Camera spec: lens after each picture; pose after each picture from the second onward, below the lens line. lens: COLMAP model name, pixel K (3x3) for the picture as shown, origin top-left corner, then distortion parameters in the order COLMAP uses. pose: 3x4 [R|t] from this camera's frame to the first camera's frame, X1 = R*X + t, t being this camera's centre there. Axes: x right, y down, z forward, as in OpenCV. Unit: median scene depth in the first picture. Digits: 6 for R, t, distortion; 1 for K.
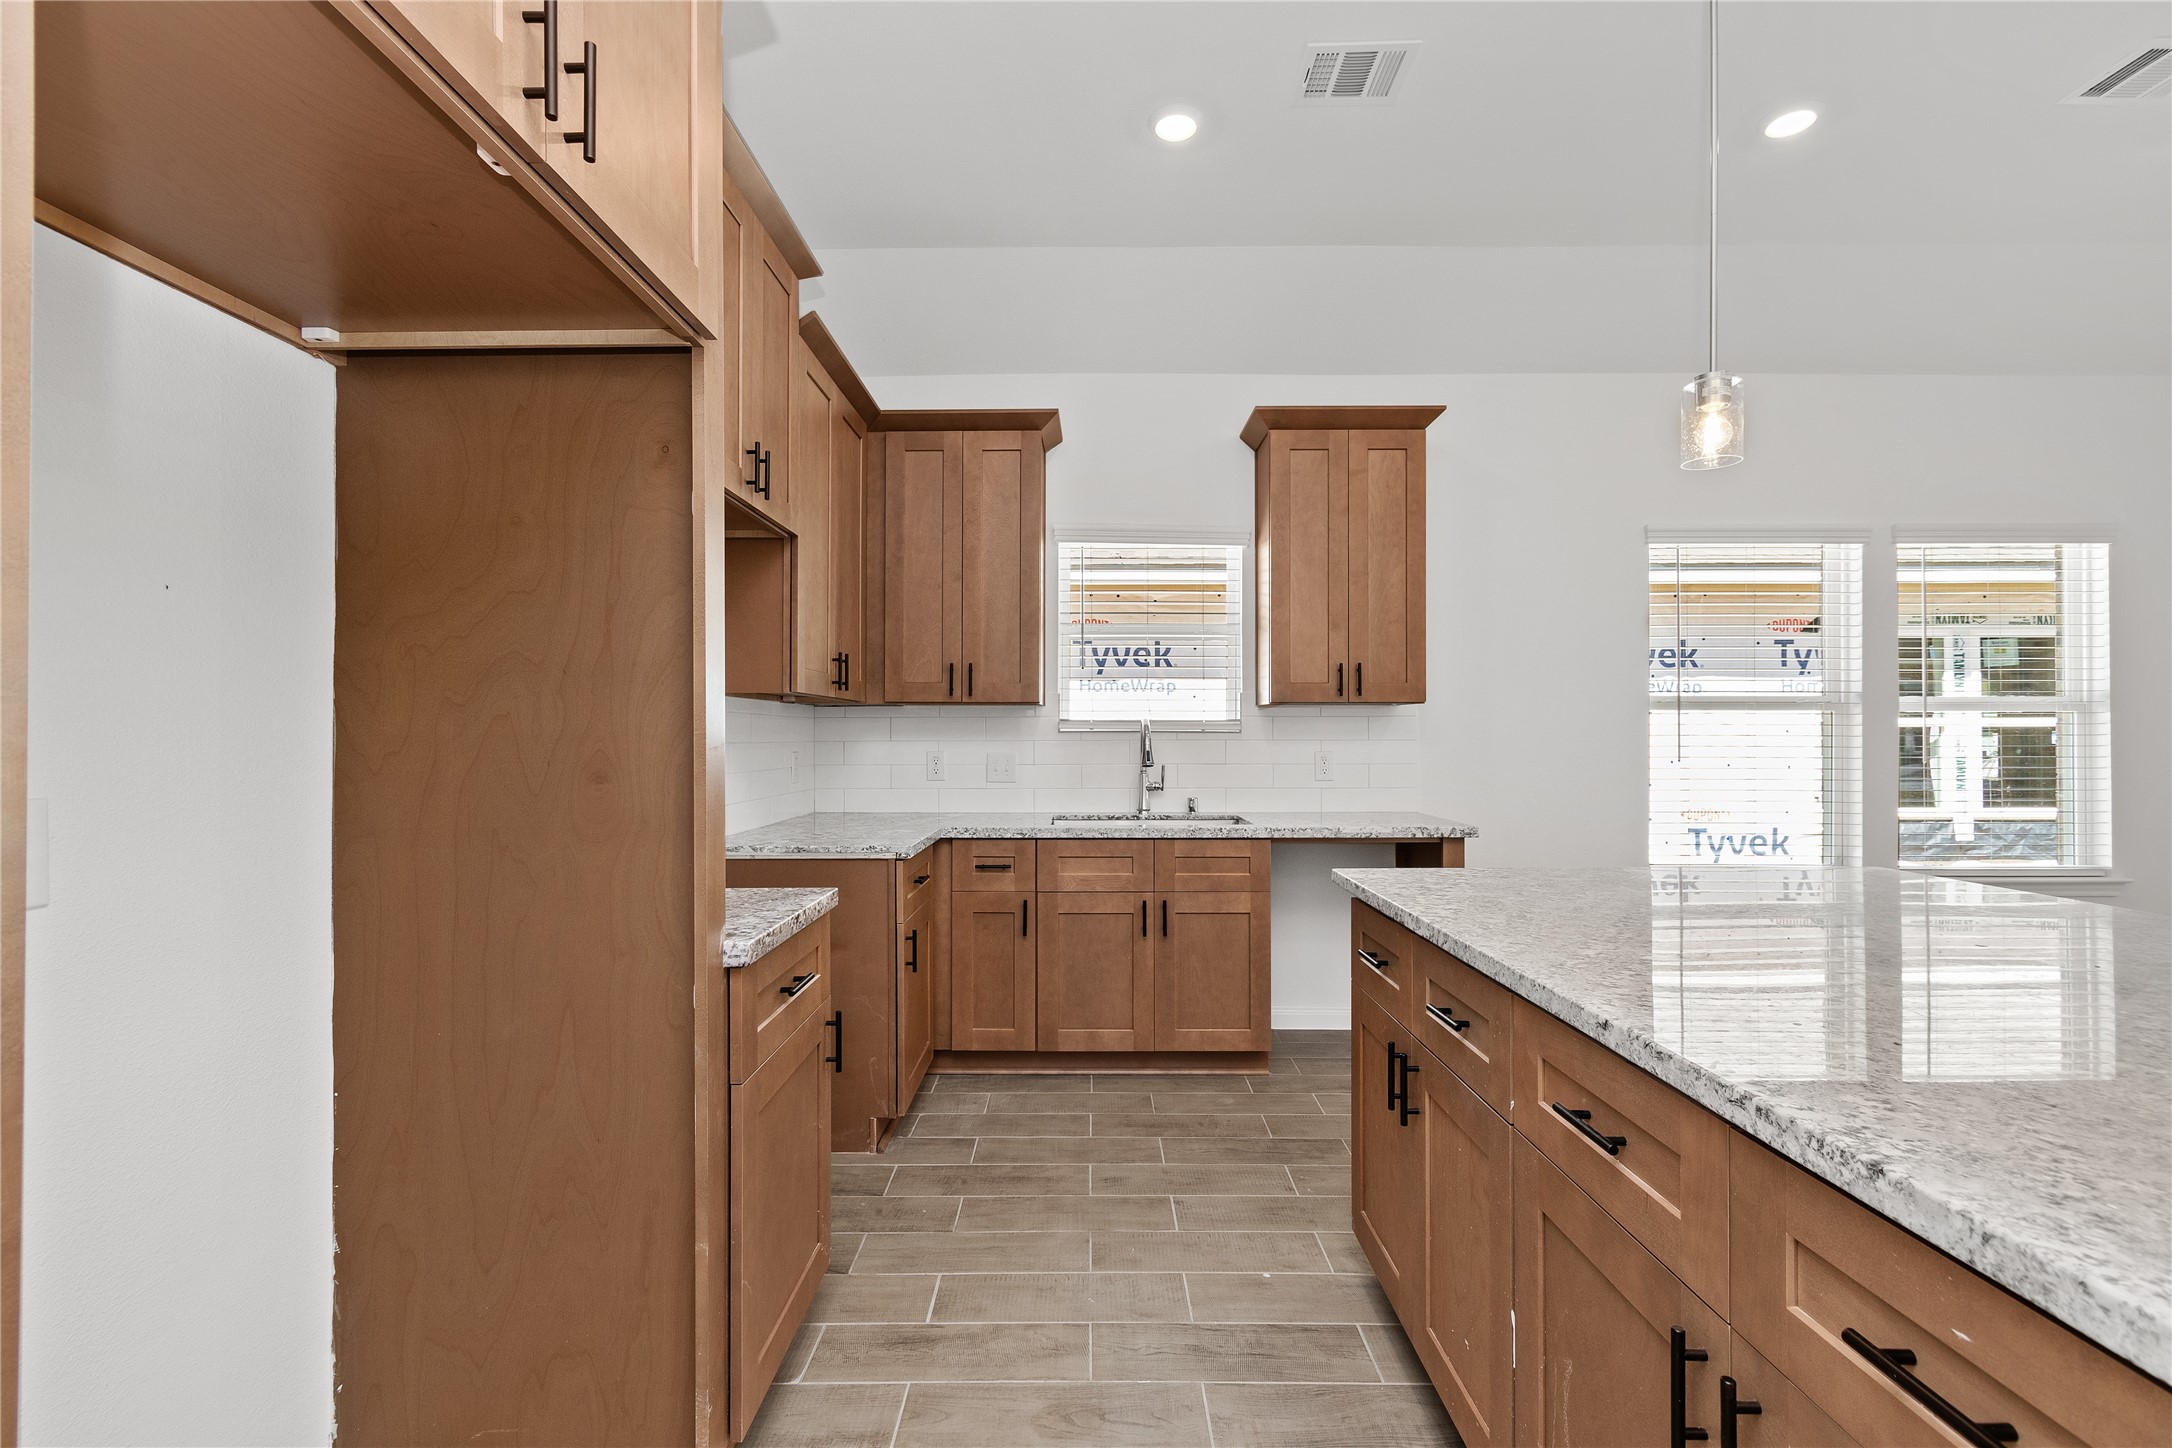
lens RADIAL K [[962.7, 0, 1085.3], [0, 962.7, 729.6], [0, 0, 1]] dist [0.003573, -0.001045]
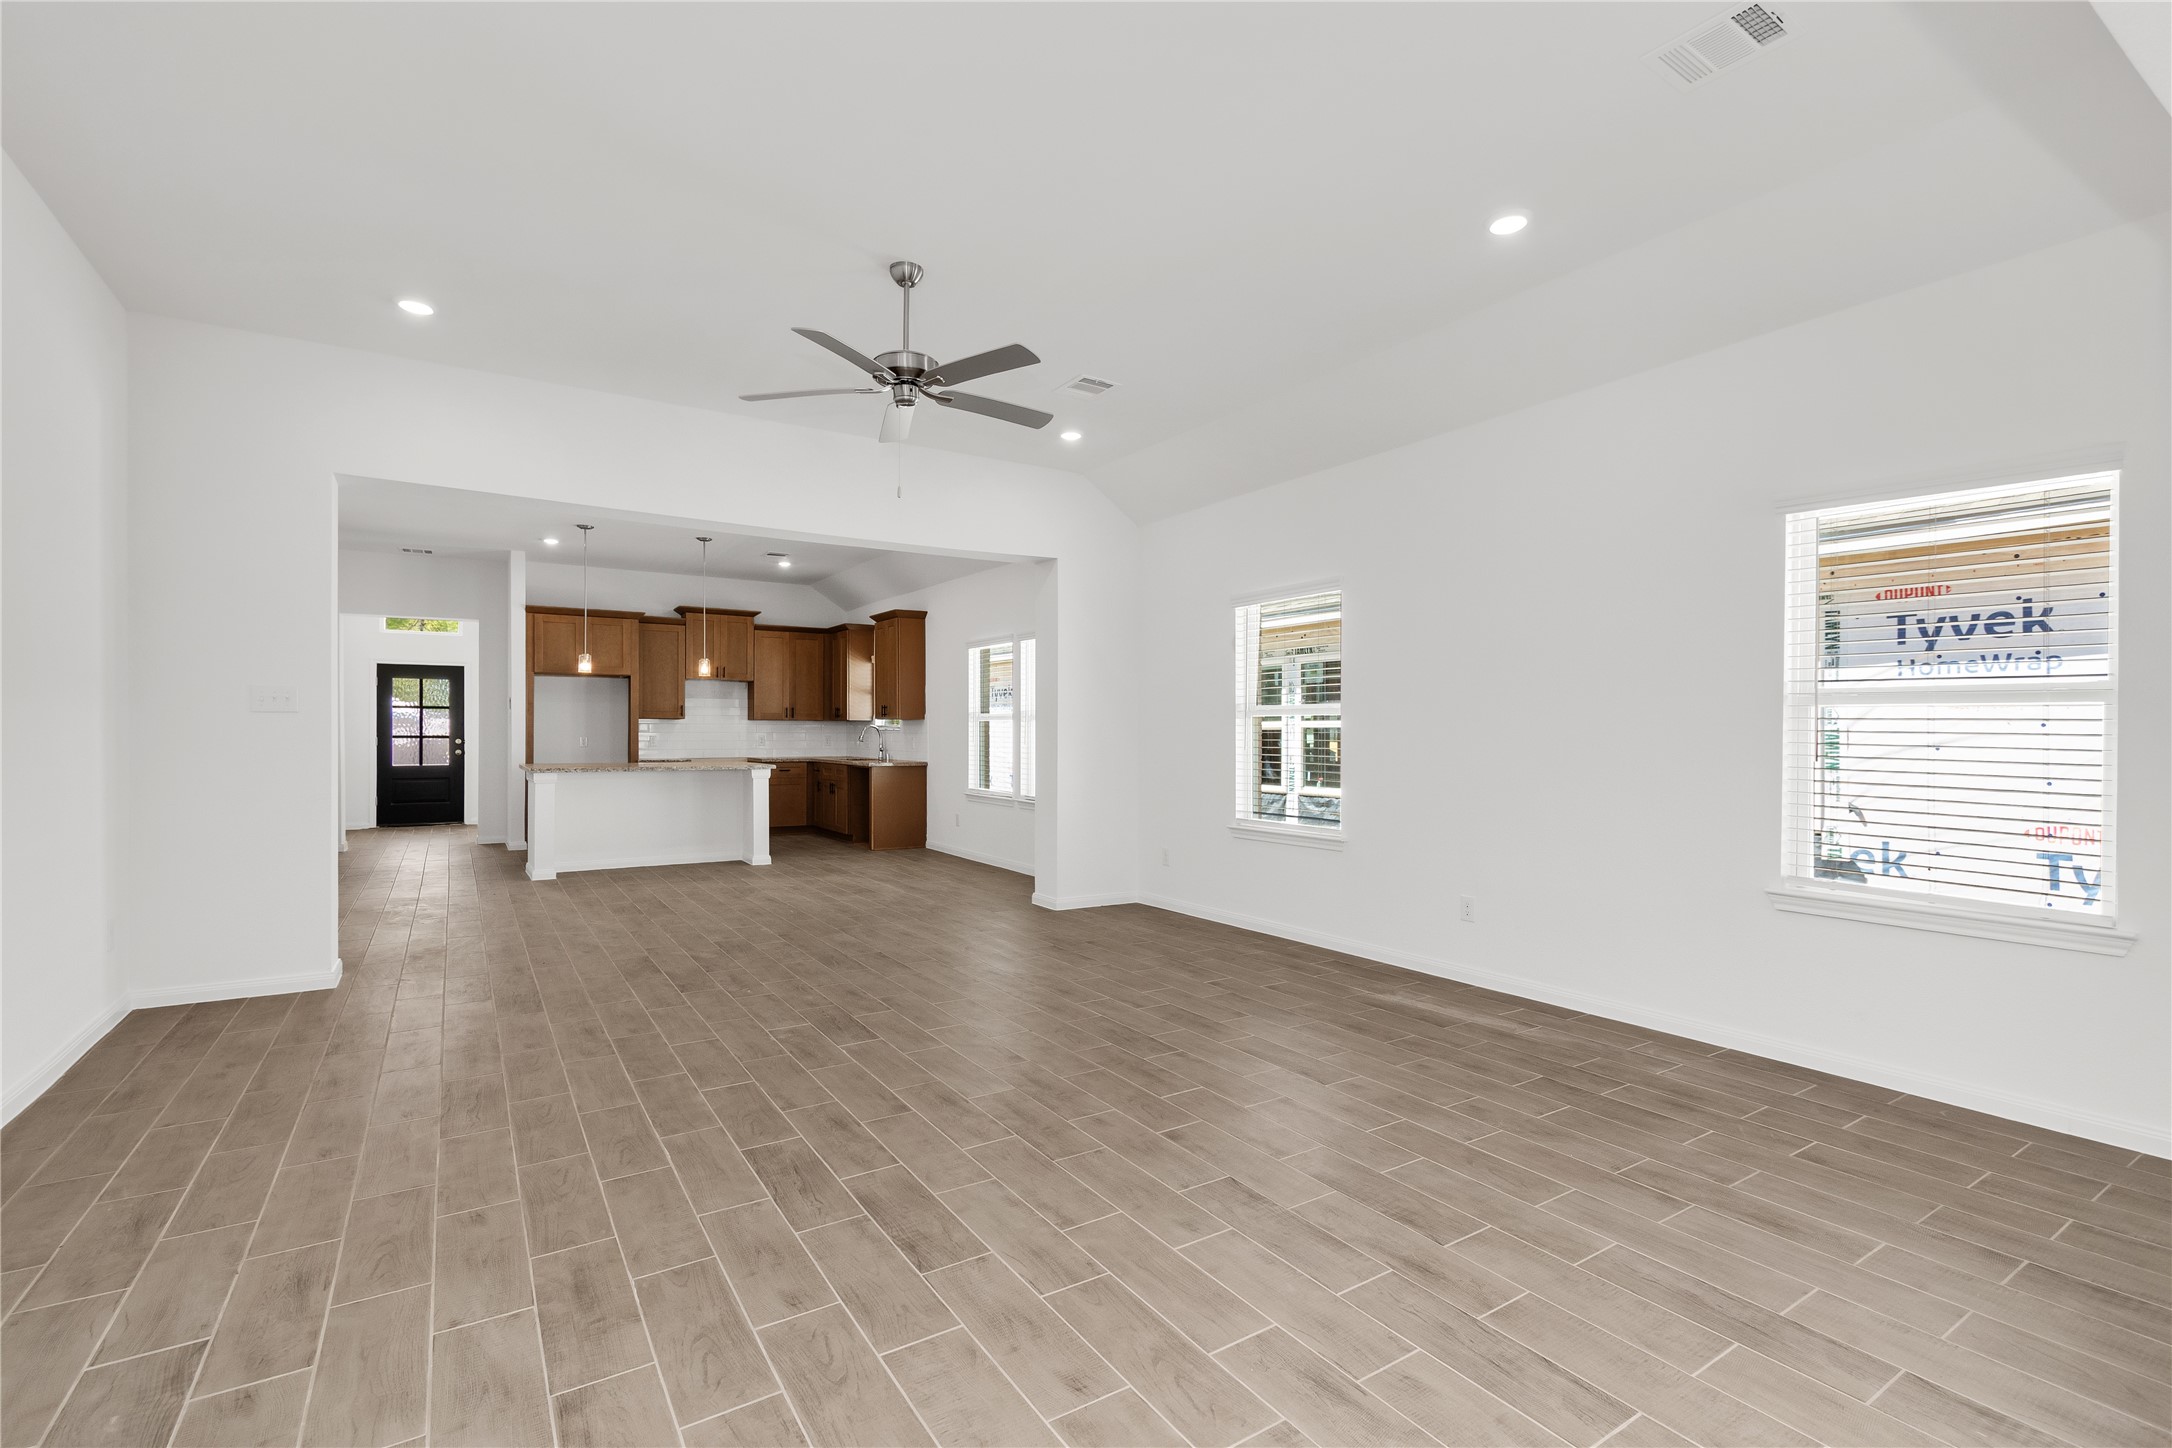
lens RADIAL K [[962.7, 0, 1081.2], [0, 962.7, 728.7], [0, 0, 1]] dist [0.003573, -0.001045]
pose [[0.554382, 0.000673, -0.832262, 3.174788], [0.001375, 0.999998, 0.001725, -0.005851], [0.832261, -0.002101, 0.554380, -0.073723]]
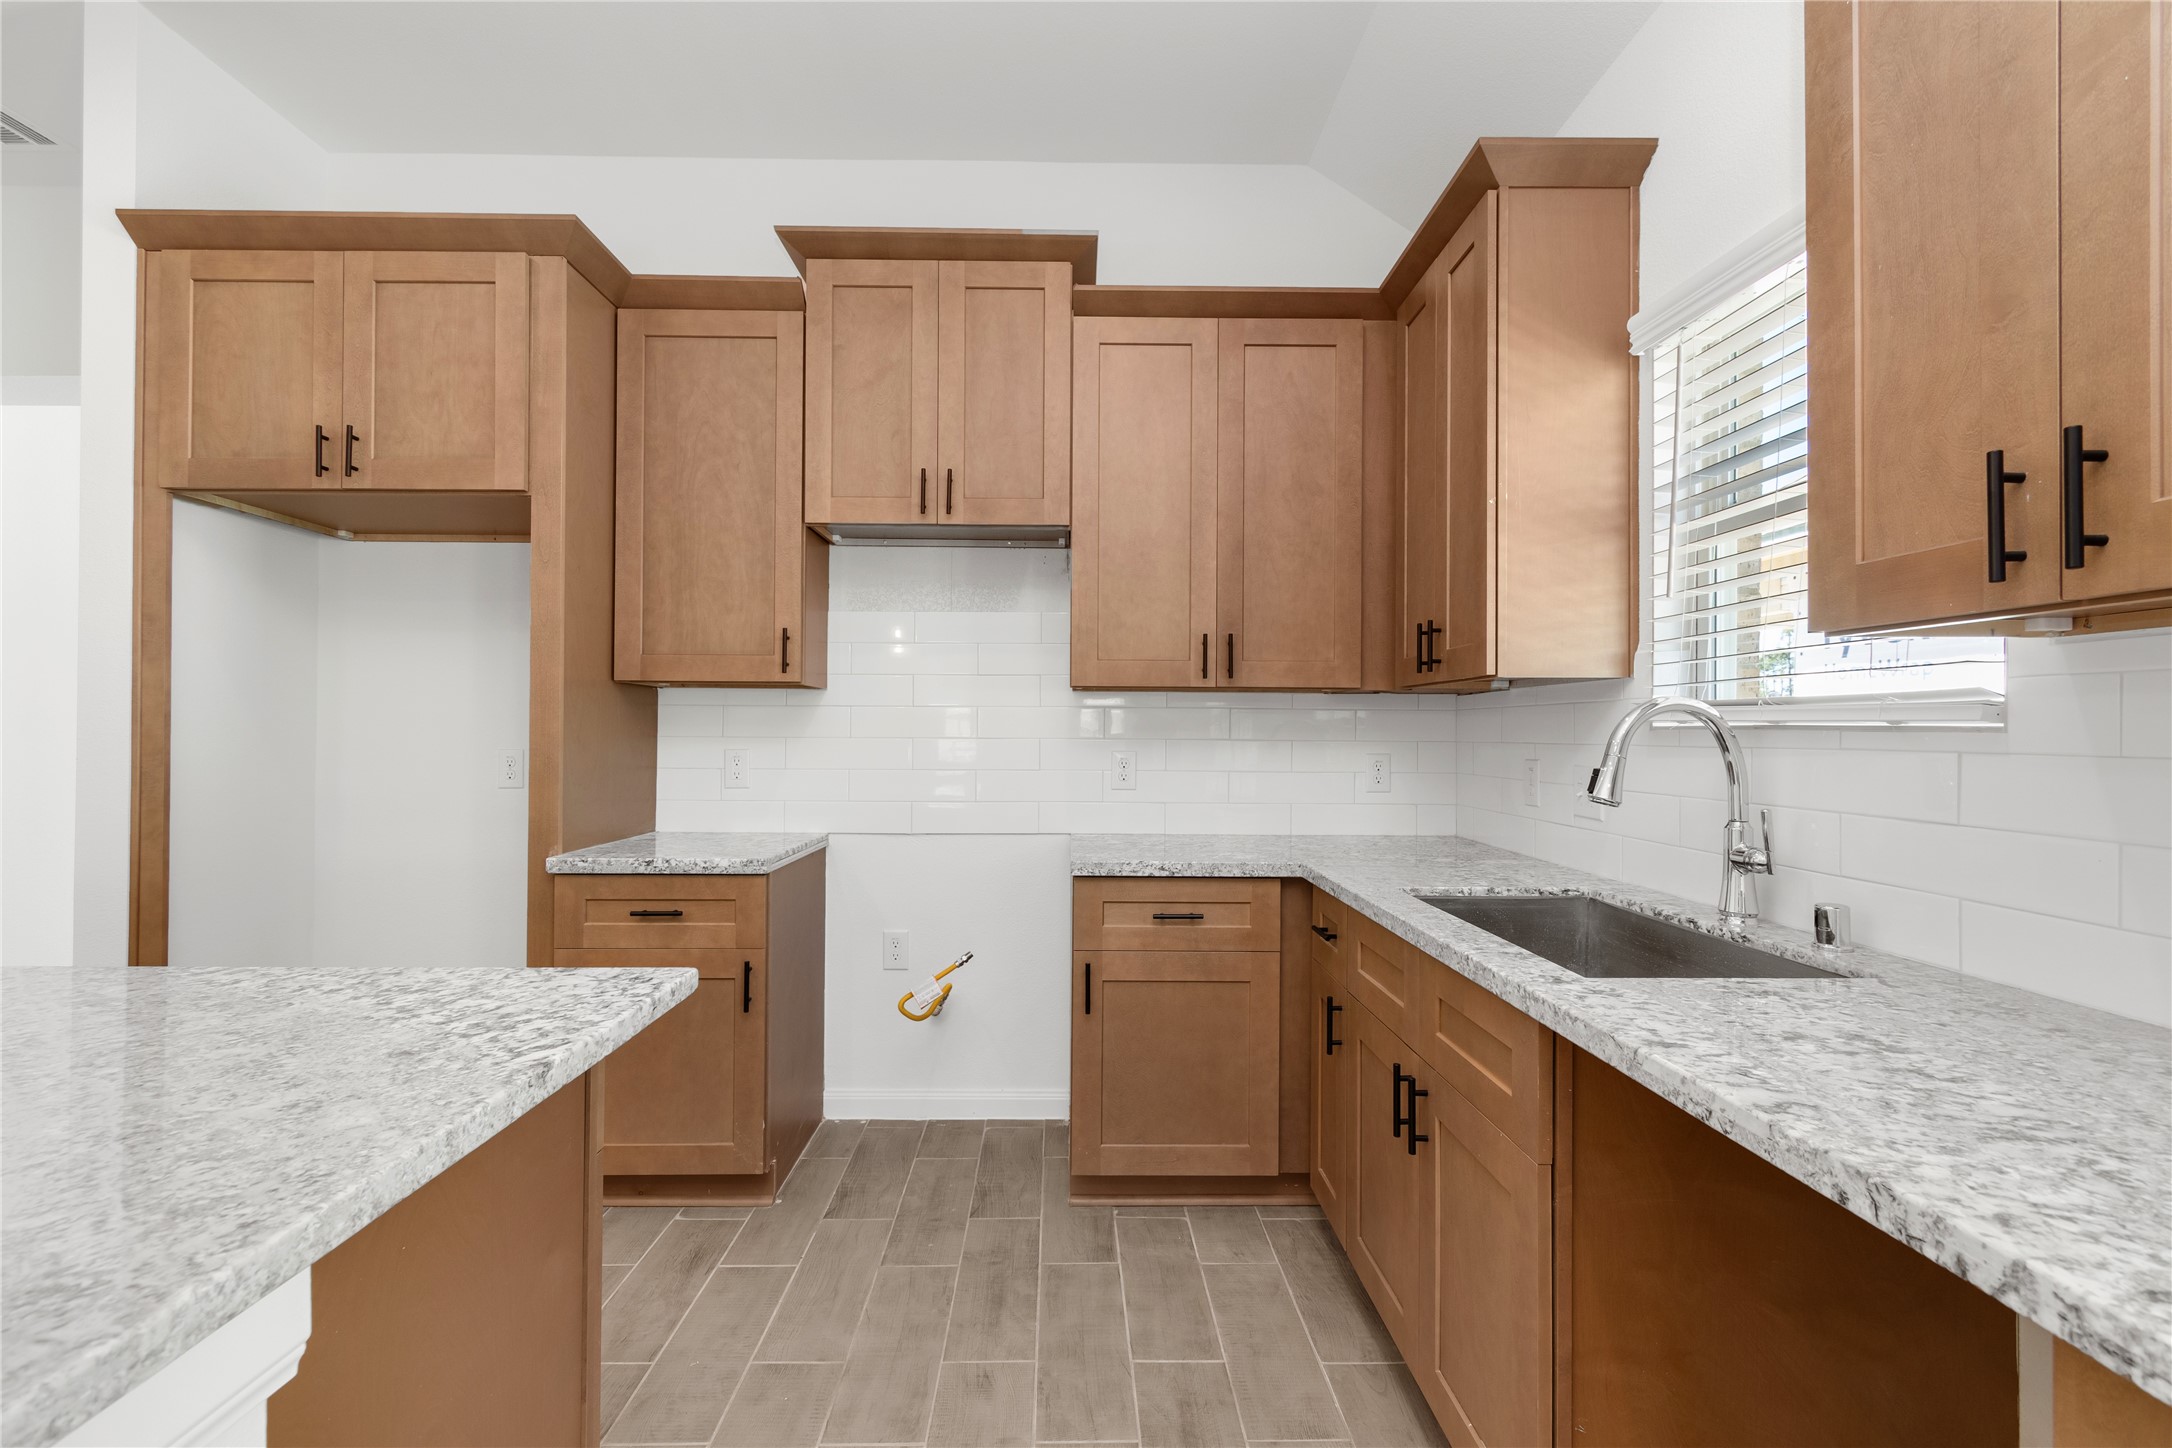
lens RADIAL K [[962.7, 0, 1077.6], [0, 962.7, 724.2], [0, 0, 1]] dist [0.003573, -0.001045]
pose [[0.030982, -0.006306, -0.999500, 0.555937], [-0.000727, 0.999980, -0.006331, 0.003886], [0.999520, 0.000923, 0.030977, 0.820025]]
